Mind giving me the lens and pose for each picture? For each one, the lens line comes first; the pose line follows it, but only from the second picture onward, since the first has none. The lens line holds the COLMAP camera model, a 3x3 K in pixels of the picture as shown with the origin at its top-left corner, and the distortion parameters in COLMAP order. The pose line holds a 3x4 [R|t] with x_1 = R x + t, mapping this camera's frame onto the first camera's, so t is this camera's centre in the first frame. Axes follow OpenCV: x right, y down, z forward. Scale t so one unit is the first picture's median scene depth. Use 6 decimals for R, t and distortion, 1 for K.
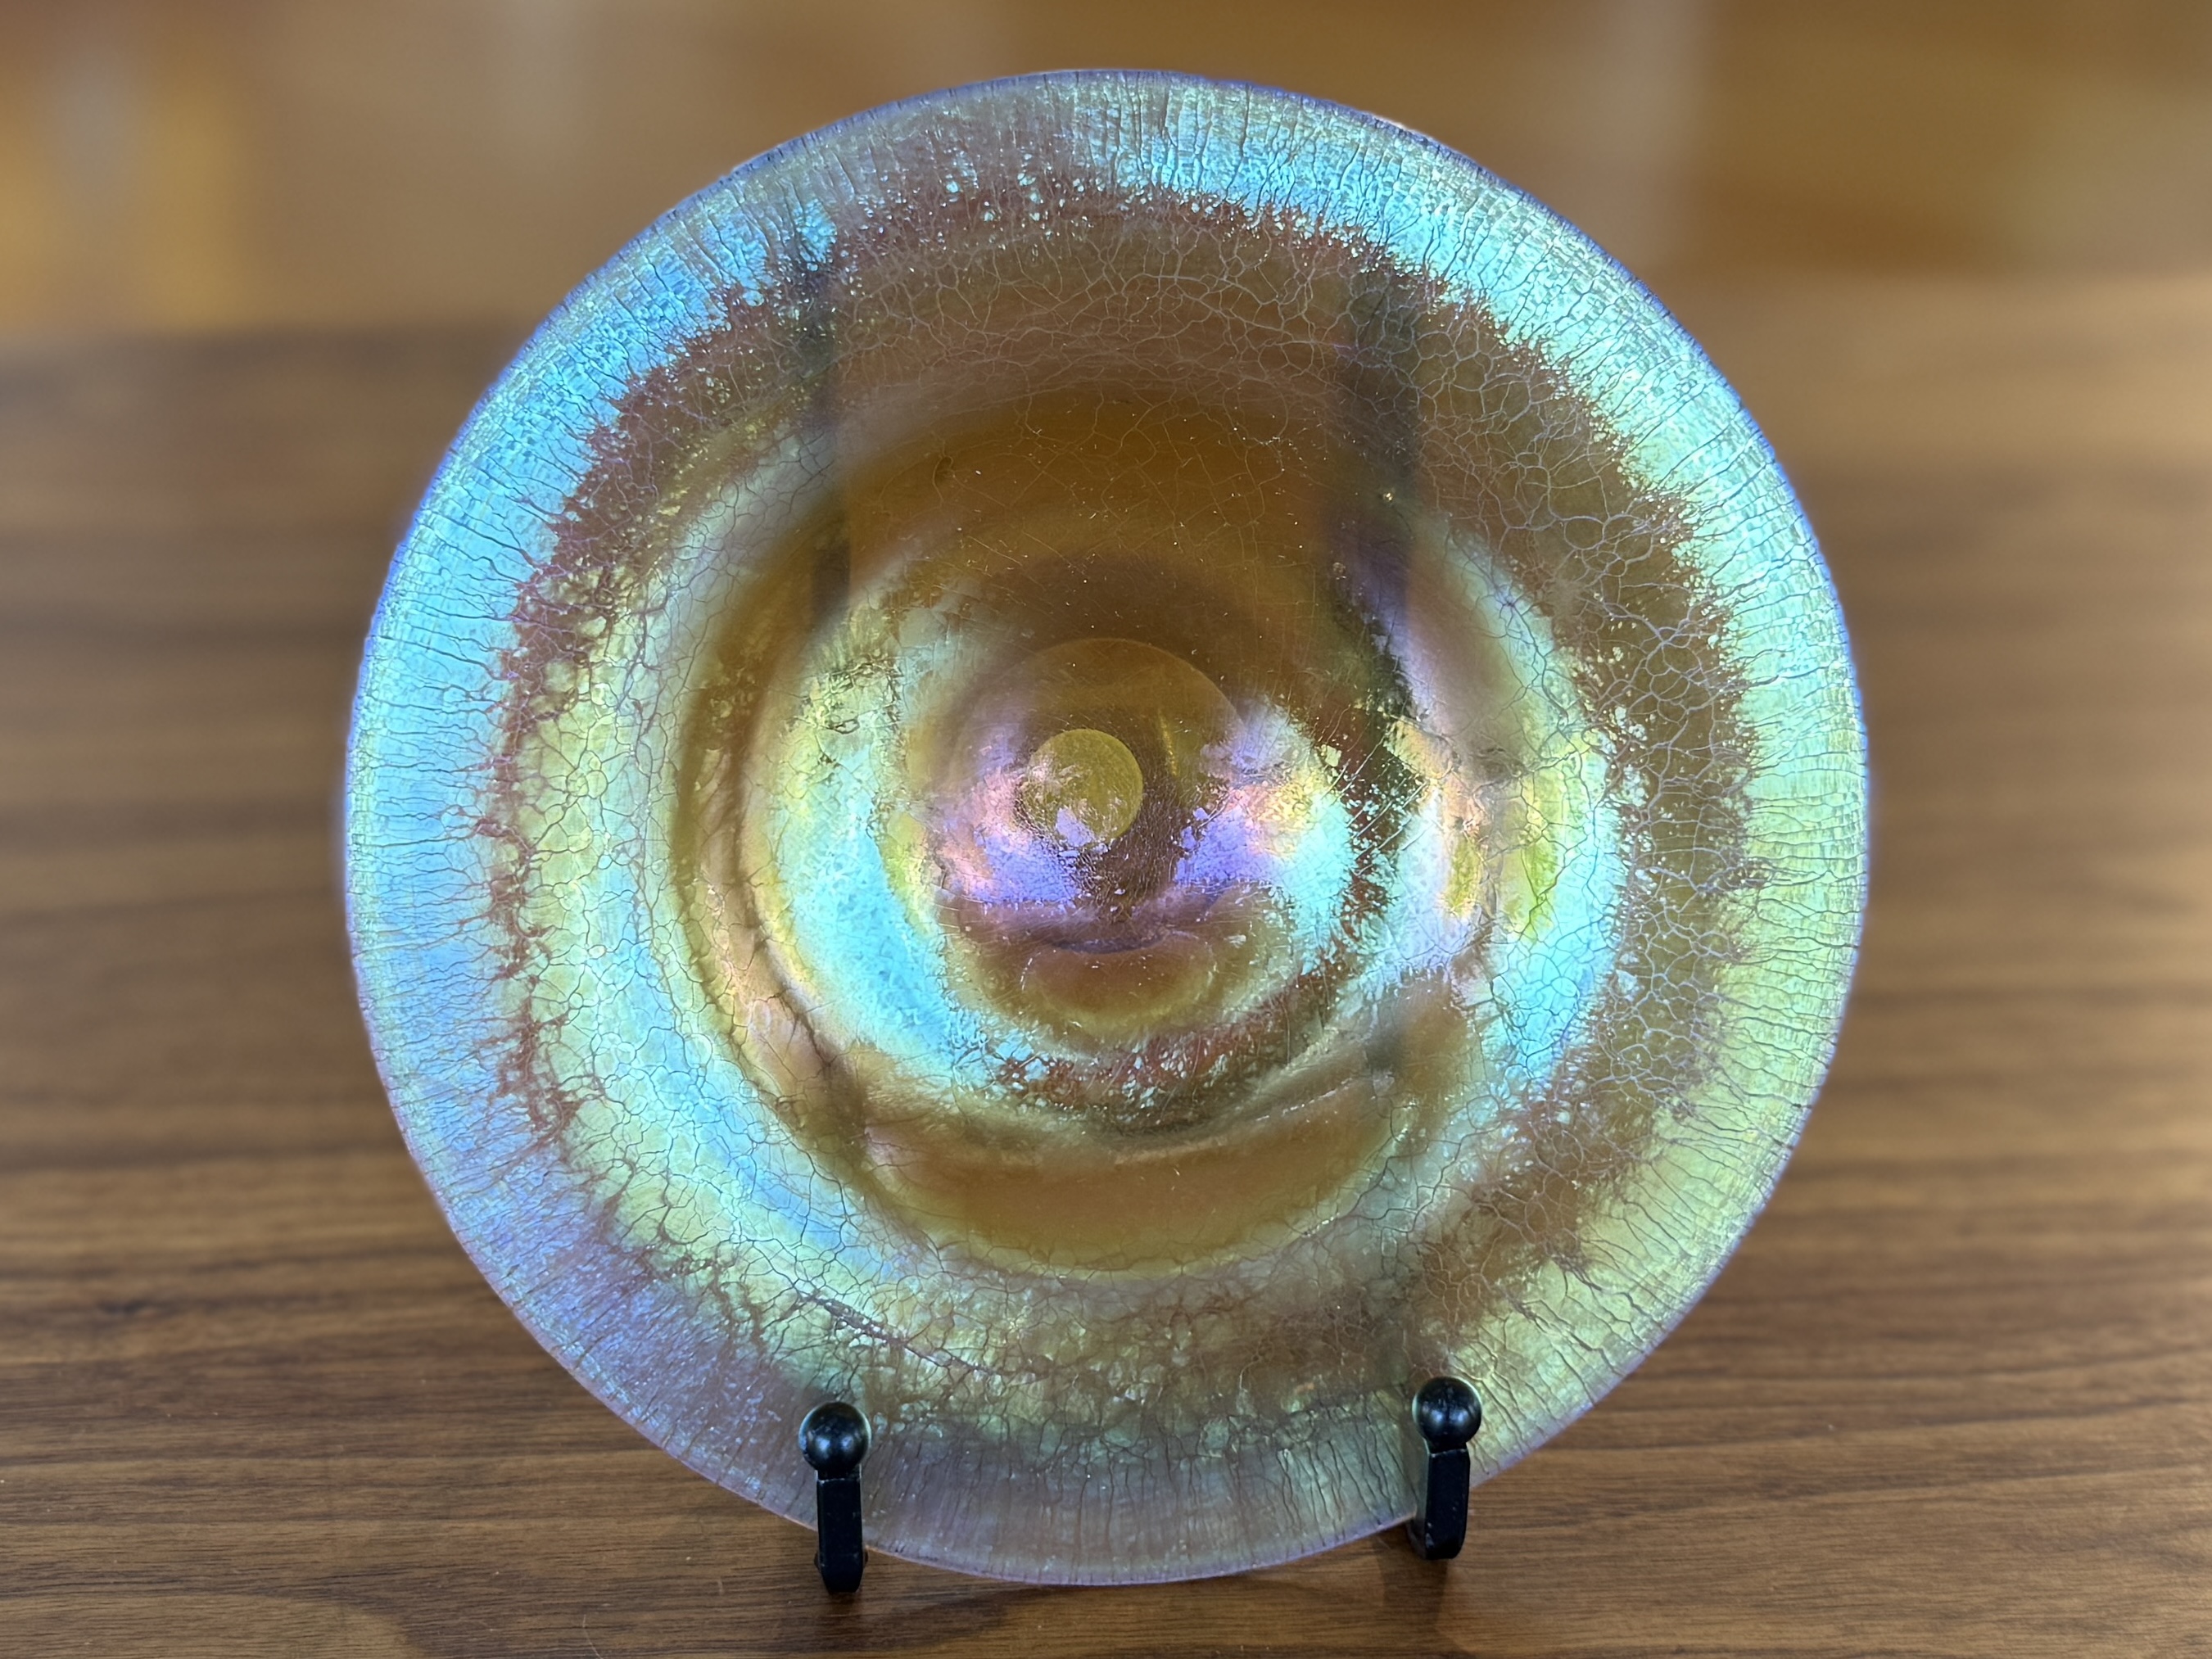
lens RADIAL K [[1553.9, 0, 989.4], [0, 1553.9, 828.7], [0, 0, 1]] dist [-0.004240, -0.001387]
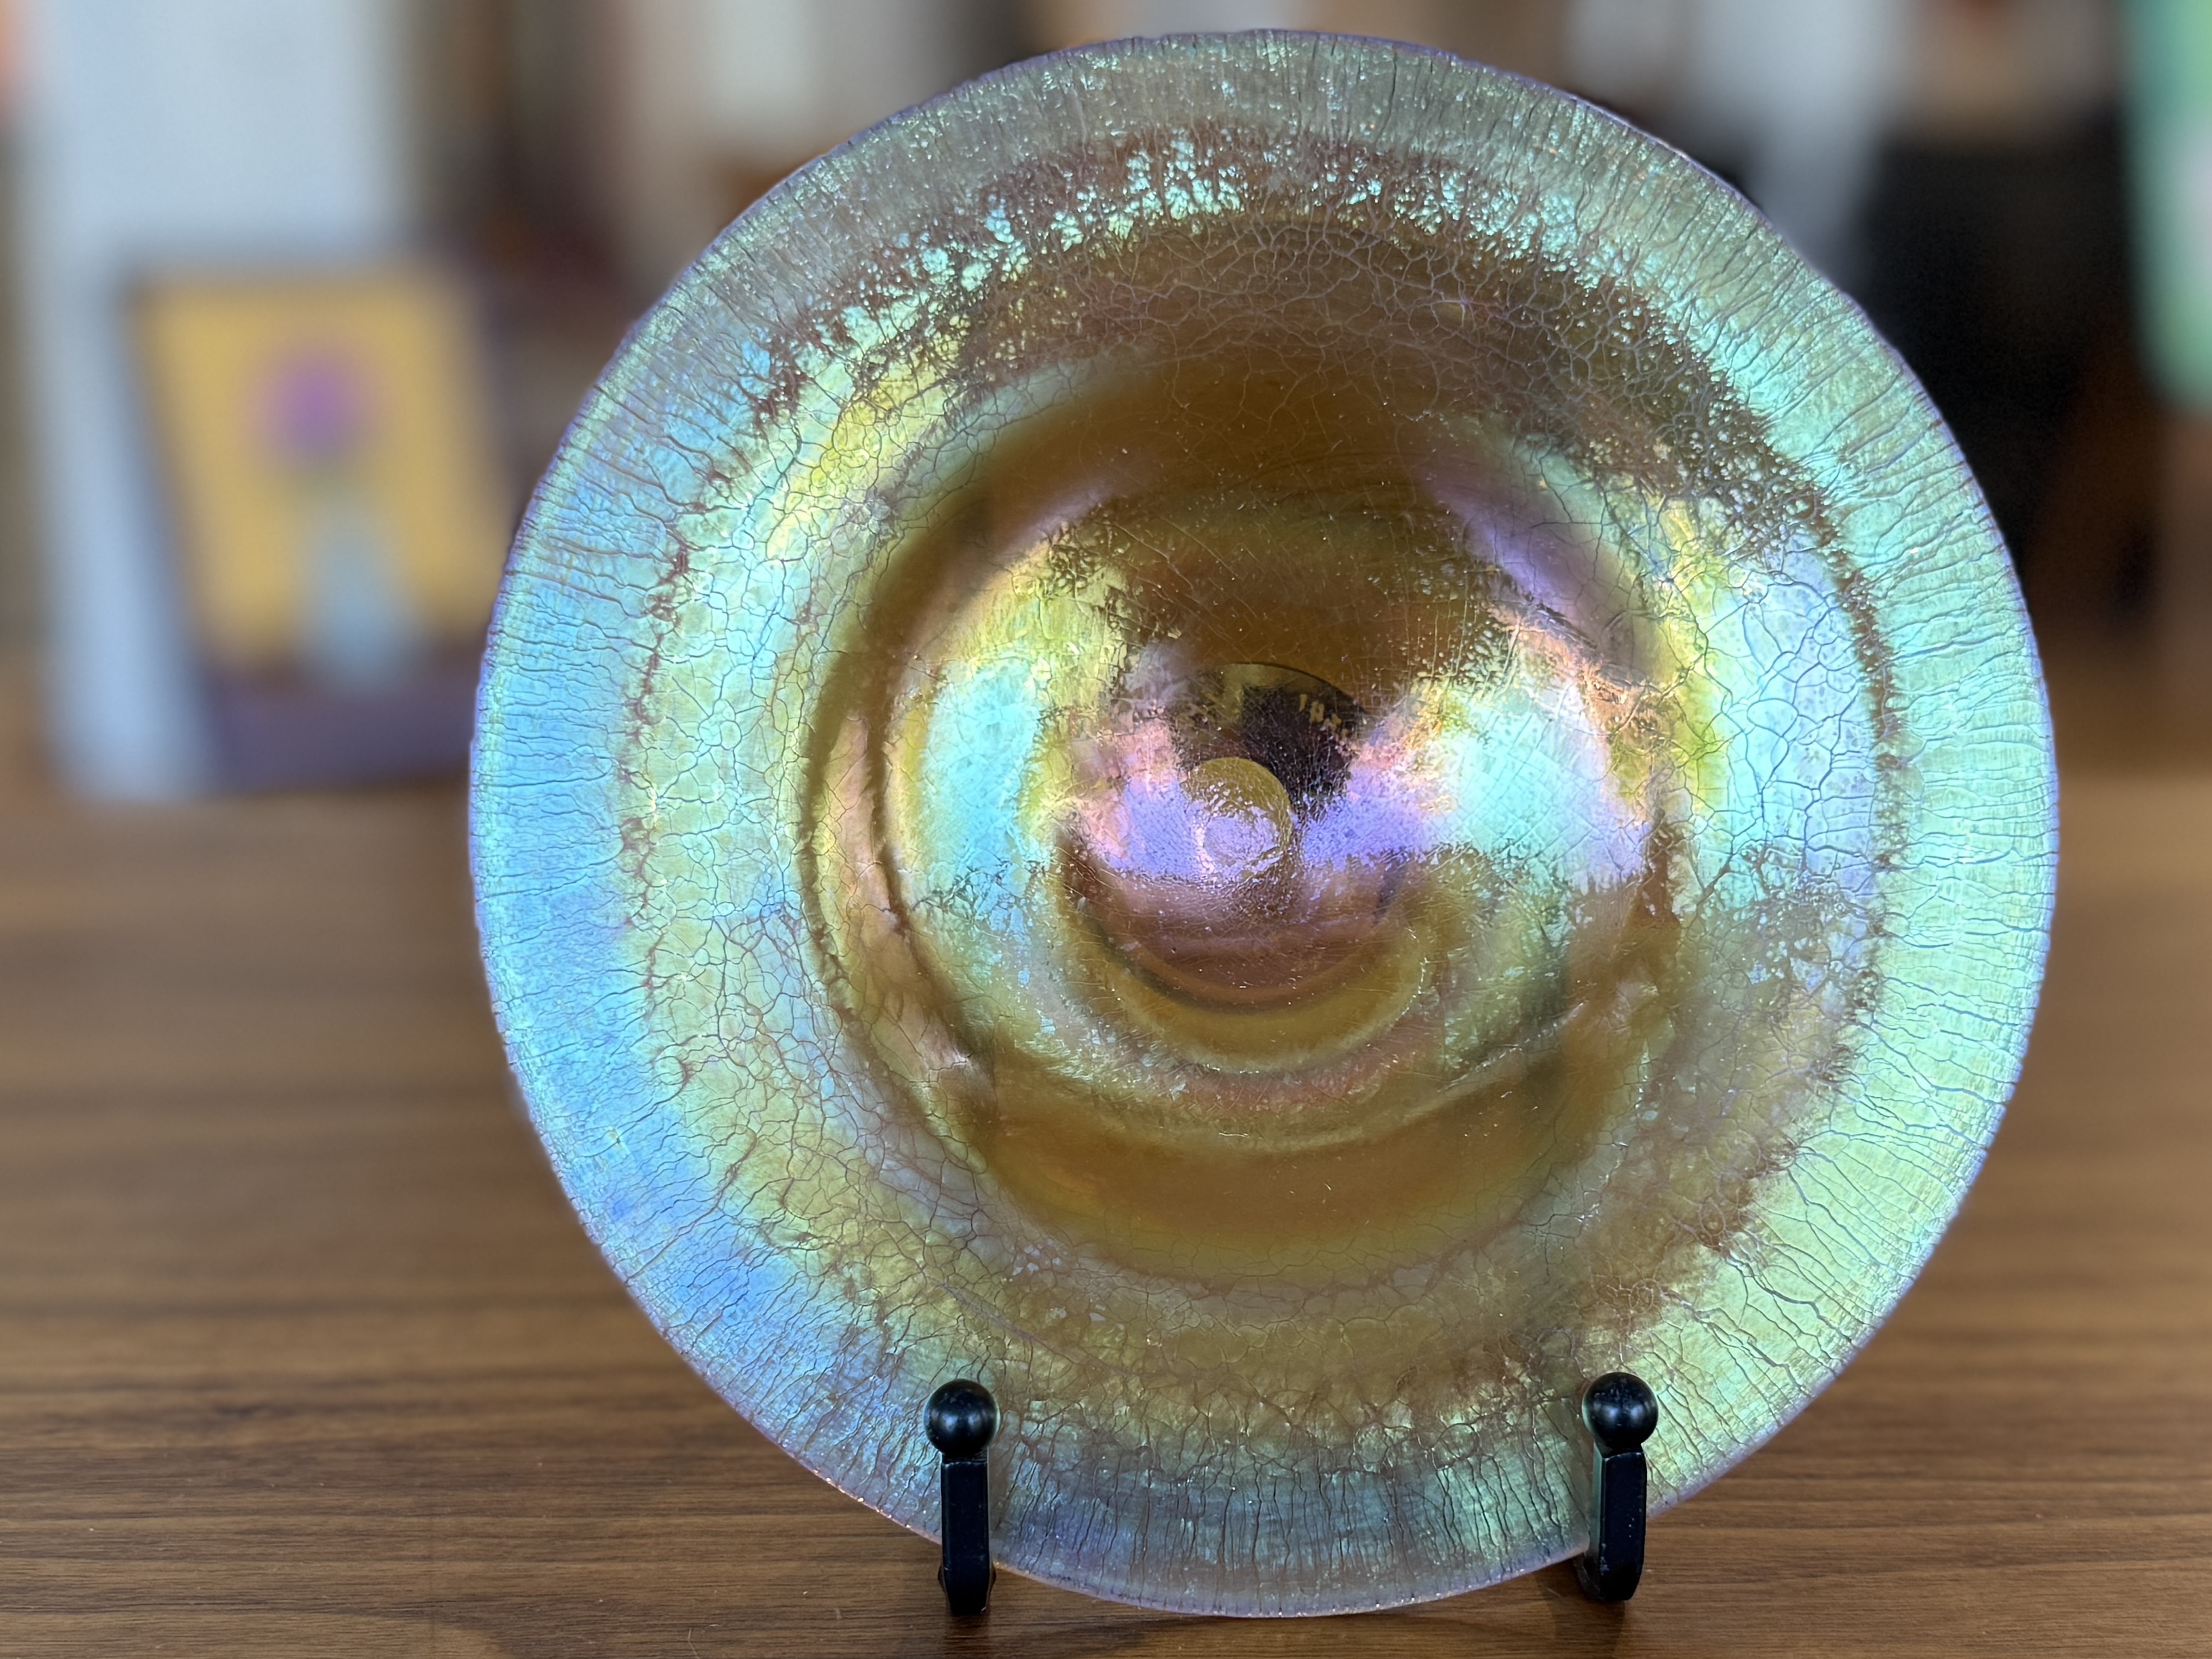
lens RADIAL K [[1553.4, 0, 1104.6], [0, 1553.4, 902.3], [0, 0, 1]] dist [0.004138, -0.002642]
pose [[0.999656, 0.007700, -0.025092, 0.006959], [-0.009882, 0.996068, -0.088043, 0.145407], [0.024315, 0.088261, 0.995801, 0.037724]]
